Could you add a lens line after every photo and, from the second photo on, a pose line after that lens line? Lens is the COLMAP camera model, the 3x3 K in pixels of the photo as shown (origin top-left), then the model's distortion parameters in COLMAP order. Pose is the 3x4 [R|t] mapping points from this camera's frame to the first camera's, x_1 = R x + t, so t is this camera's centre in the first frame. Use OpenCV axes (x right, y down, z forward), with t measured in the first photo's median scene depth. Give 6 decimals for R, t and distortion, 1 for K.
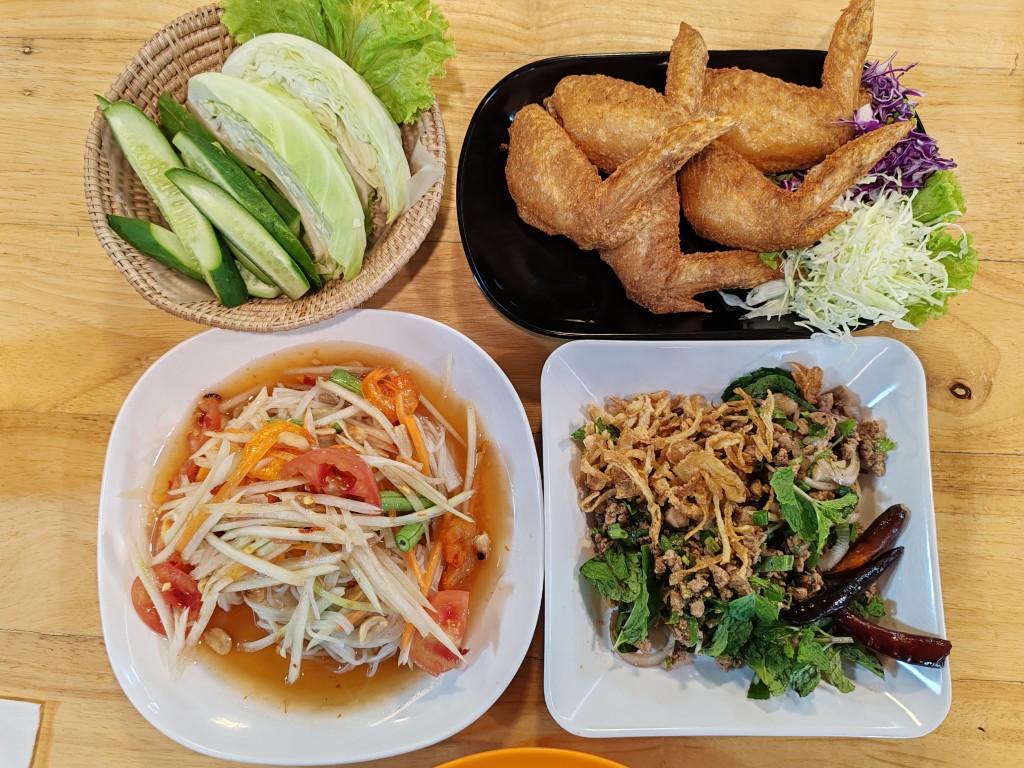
lens RADIAL K [[817.7, 0, 512.0], [0, 817.7, 384.0], [0, 0, 1]] dist [0.114636, -0.202099]
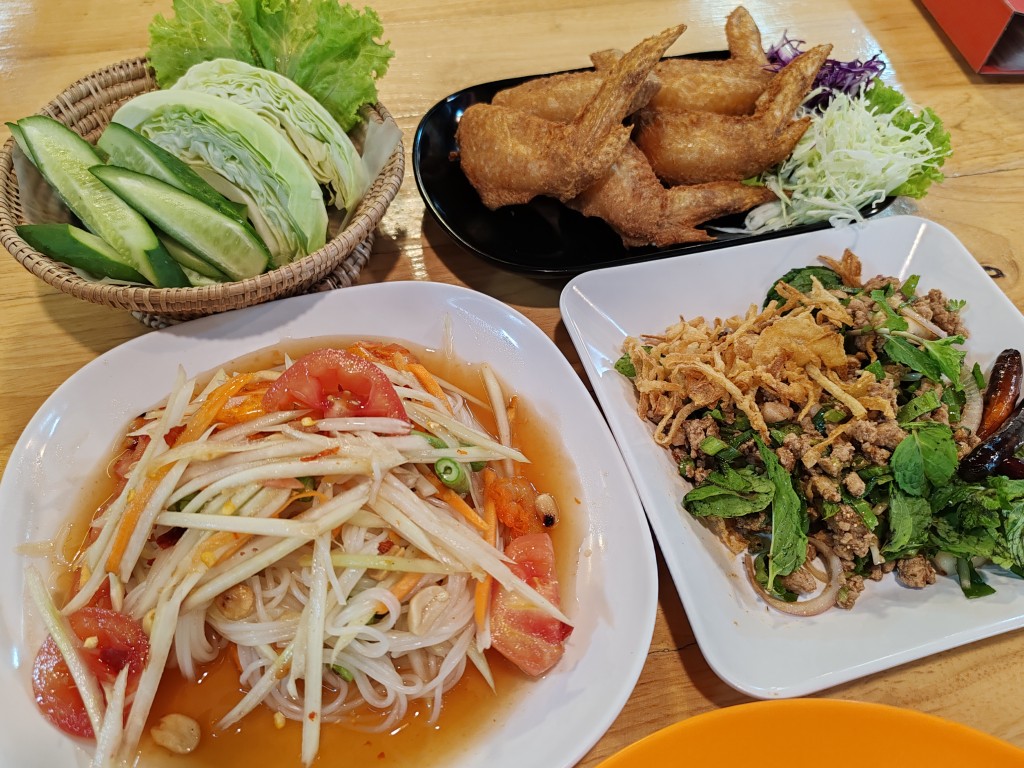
lens RADIAL K [[817.7, 0, 512.0], [0, 817.7, 384.0], [0, 0, 1]] dist [0.114636, -0.202099]
pose [[0.966562, -0.175562, 0.186913, -0.185359], [0.245892, 0.841377, -0.481272, 0.453336], [-0.072771, 0.511139, 0.856412, 0.326712]]
